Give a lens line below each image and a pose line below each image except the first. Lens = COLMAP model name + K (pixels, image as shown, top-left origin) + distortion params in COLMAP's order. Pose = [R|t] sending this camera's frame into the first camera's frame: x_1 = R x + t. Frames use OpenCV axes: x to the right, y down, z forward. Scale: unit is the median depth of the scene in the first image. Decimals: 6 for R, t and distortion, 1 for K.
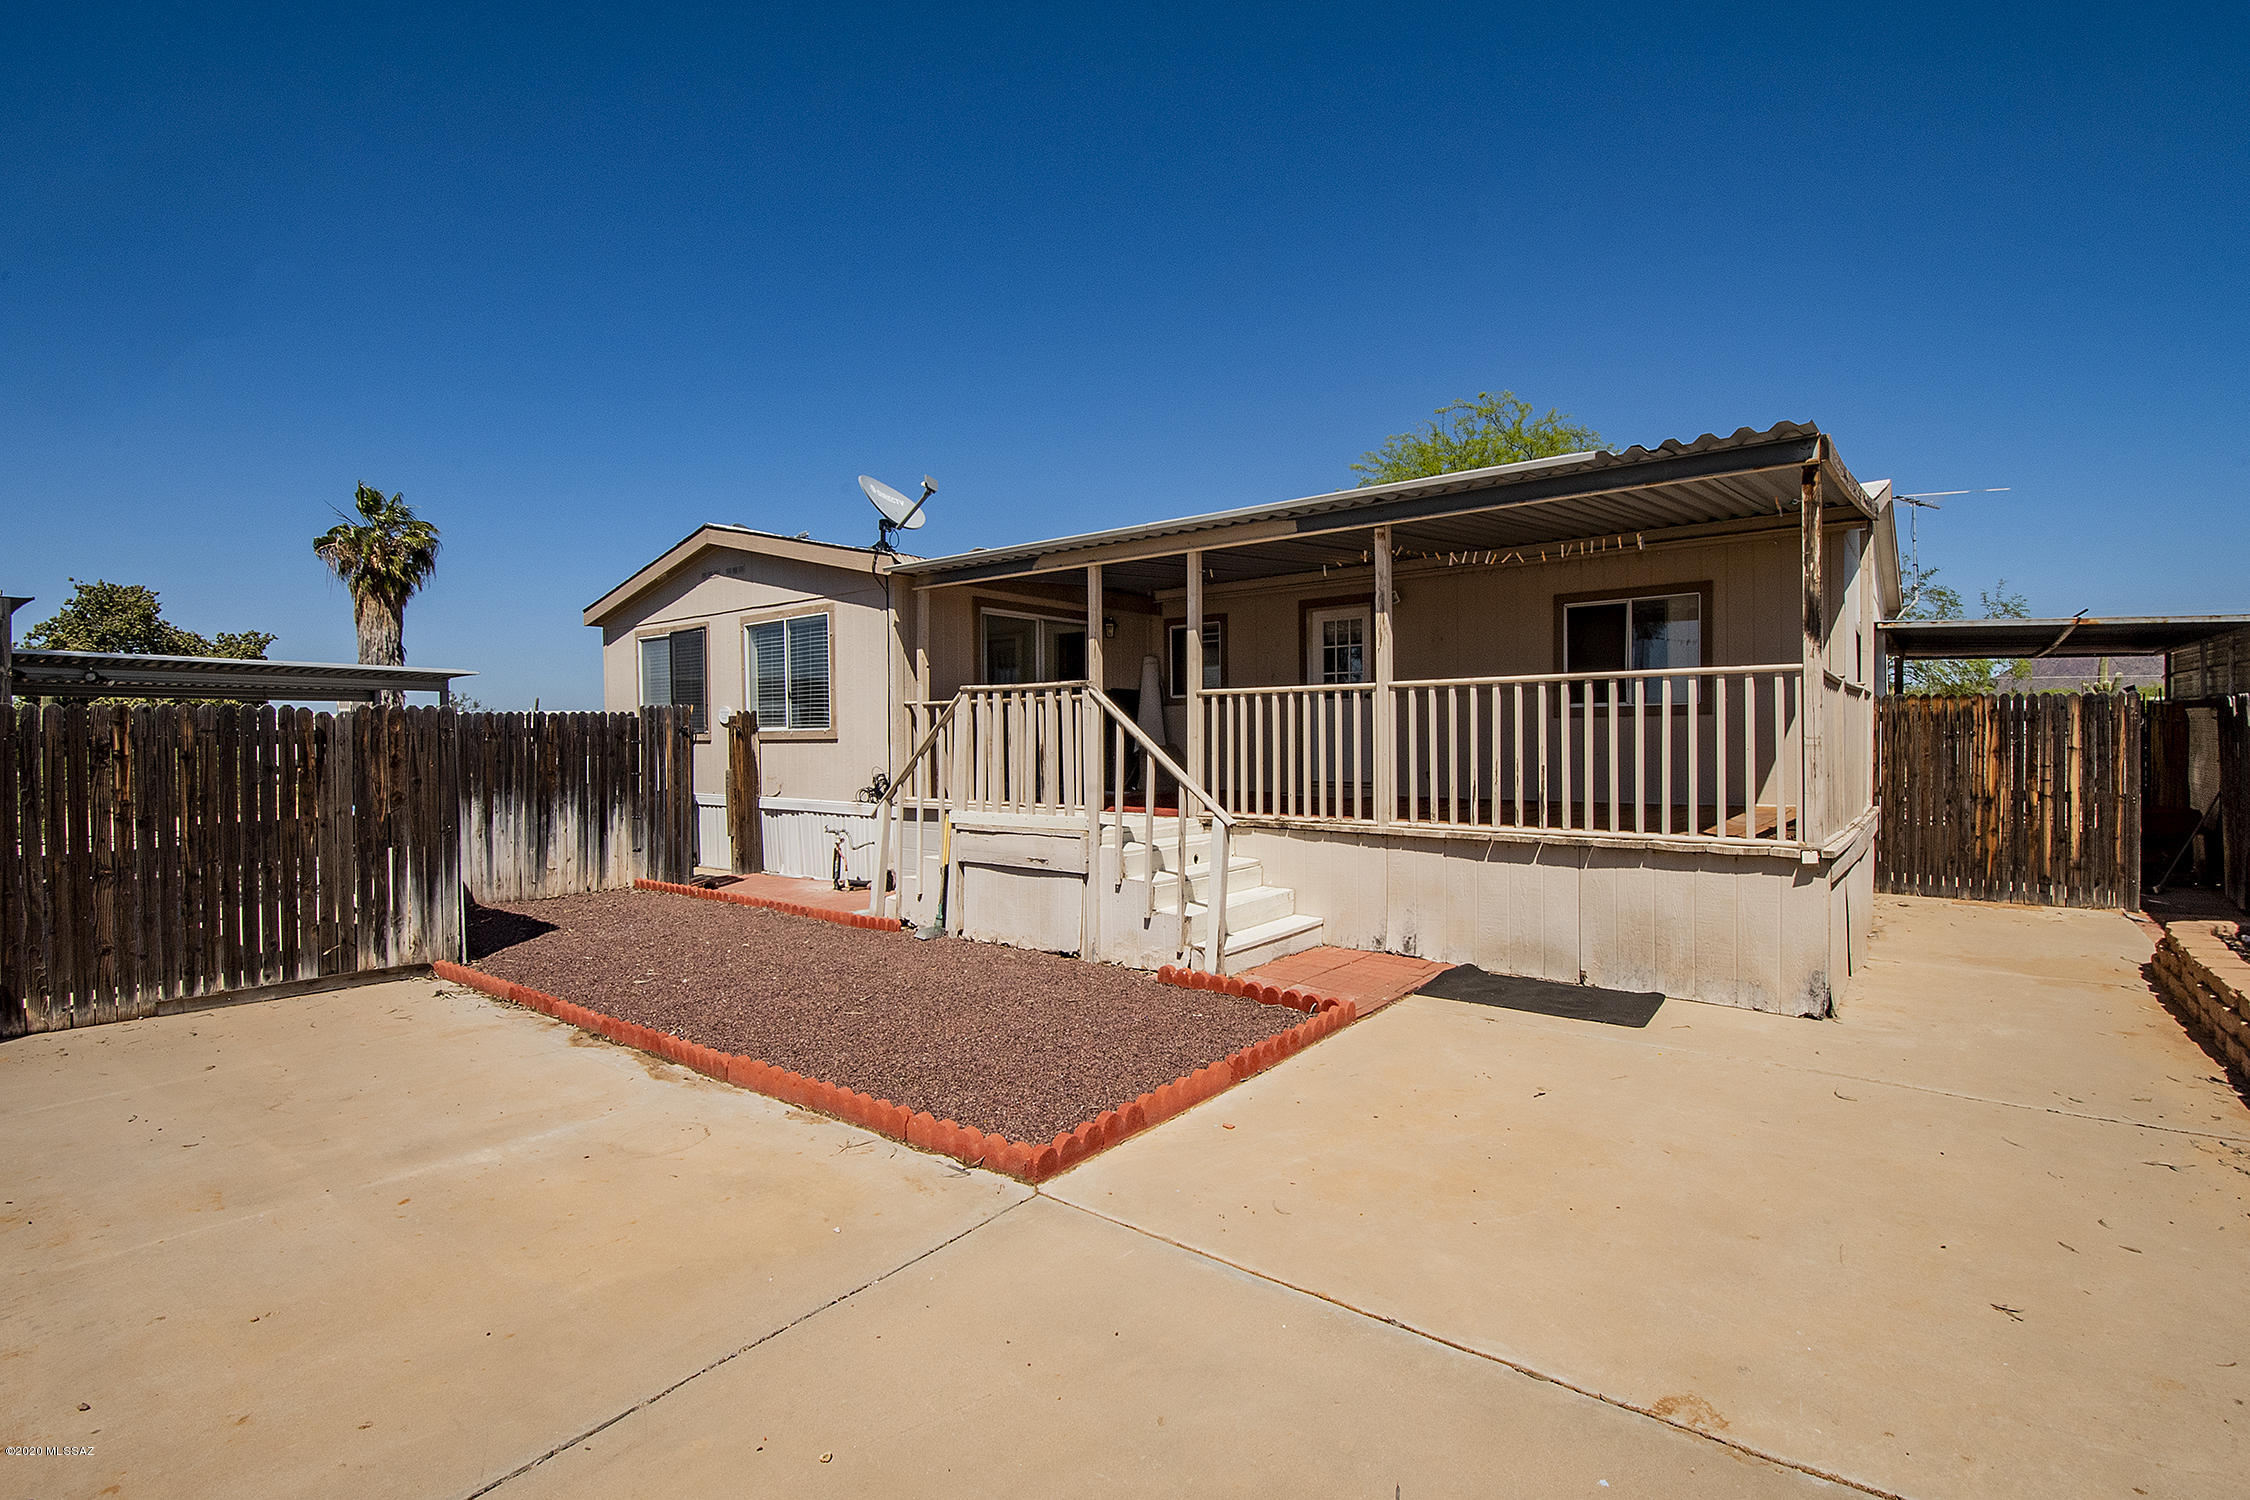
lens RADIAL K [[1008.2, 0, 1125.6], [0, 1008.2, 735.6], [0, 0, 1]] dist [-0.008926, -0.010516]
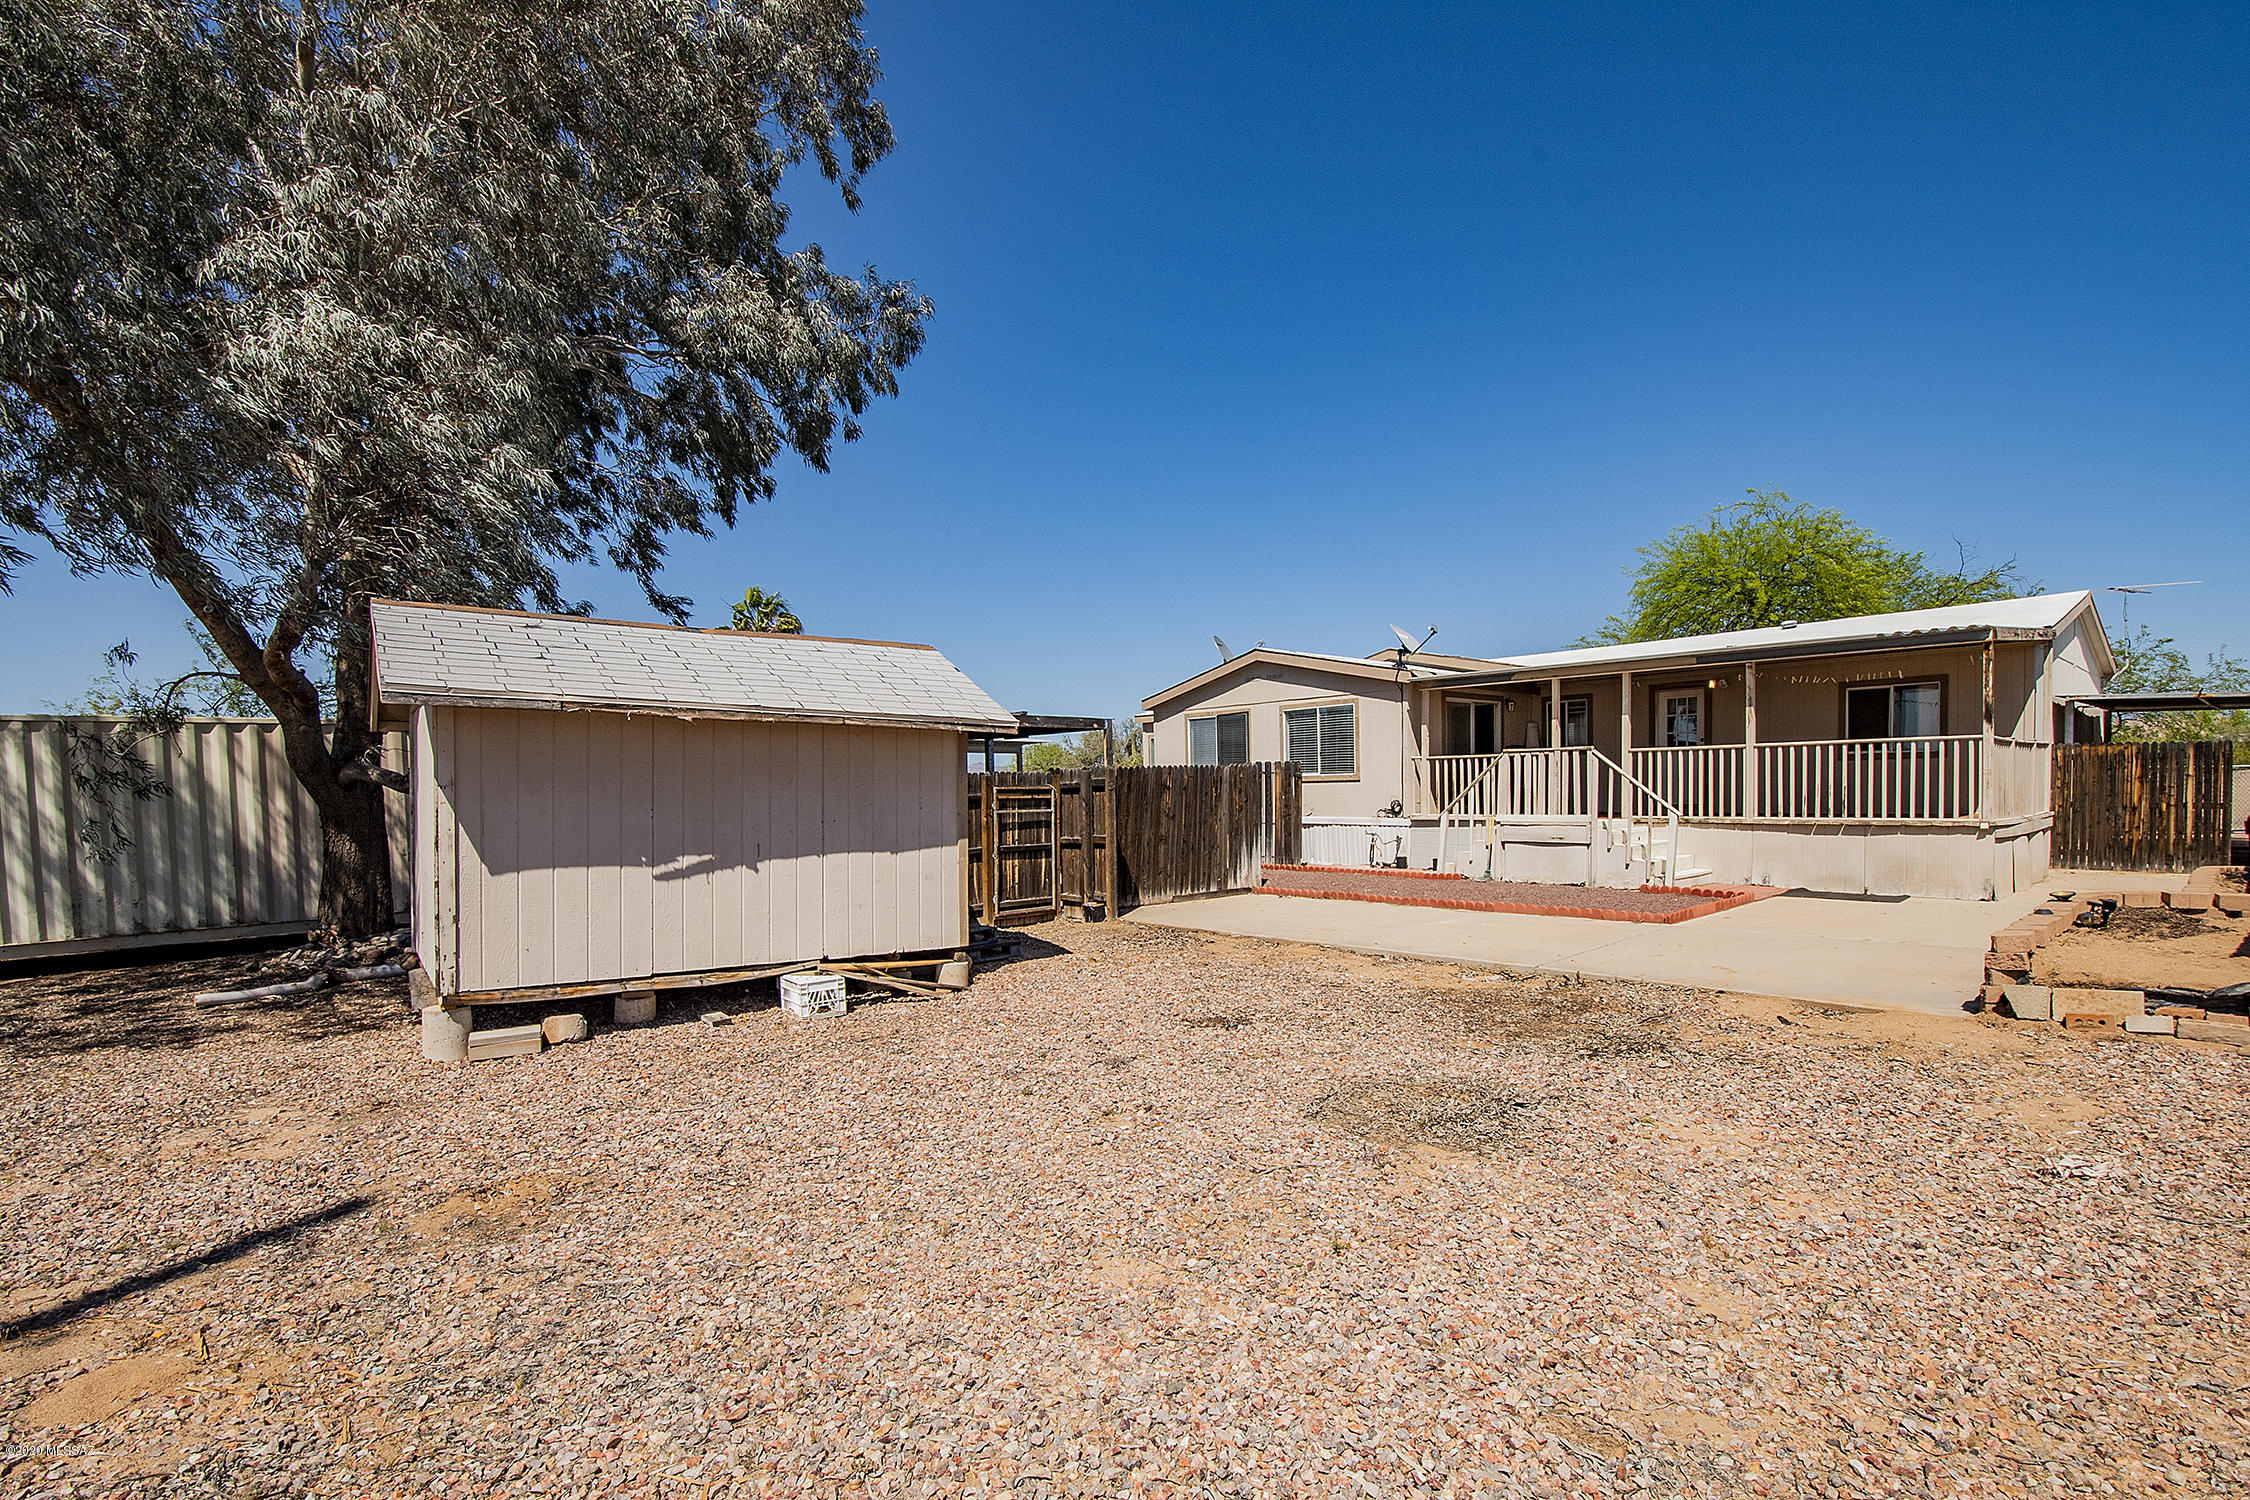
lens RADIAL K [[1008.2, 0, 1130.2], [0, 1008.2, 809.1], [0, 0, 1]] dist [-0.008926, -0.010516]
pose [[0.982772, -0.006298, -0.184717, -0.529762], [0.011015, 0.999639, 0.024522, 0.009729], [0.184496, -0.026134, 0.982486, -1.050203]]
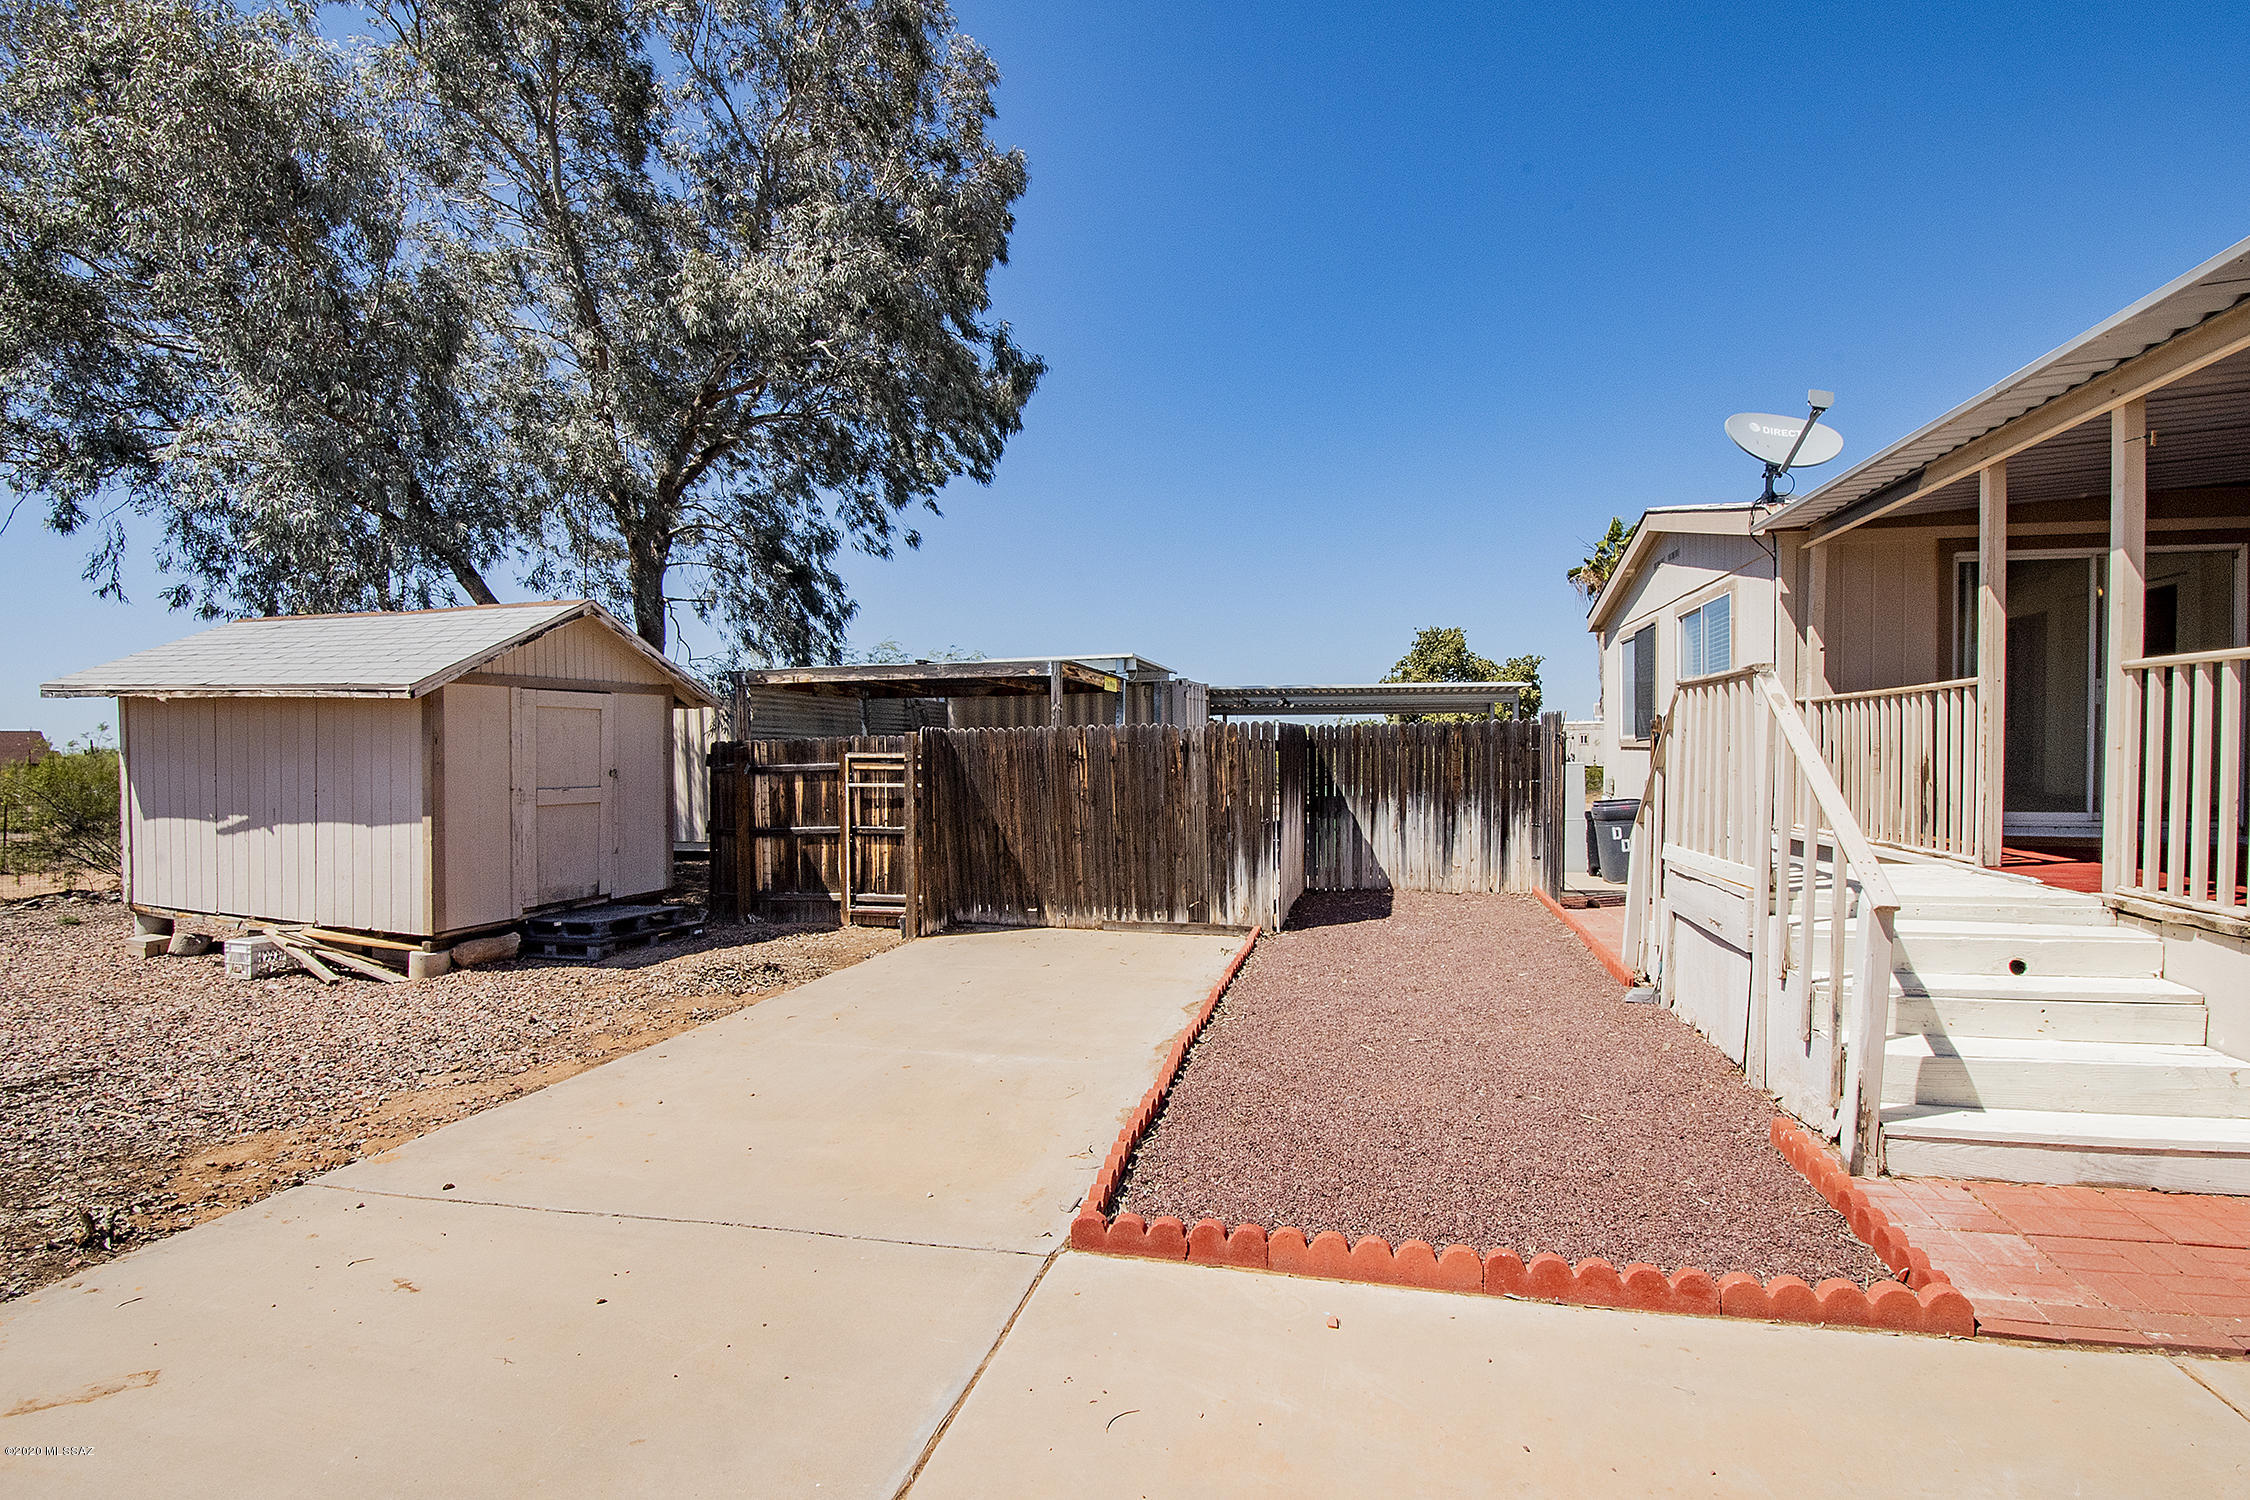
lens RADIAL K [[1008.2, 0, 1149.9], [0, 1008.2, 771.6], [0, 0, 1]] dist [-0.008926, -0.010516]
pose [[0.430658, 0.025041, -0.902168, 0.360964], [0.004924, 0.999535, 0.030094, -0.004567], [0.902502, -0.017403, 0.430334, 0.330022]]
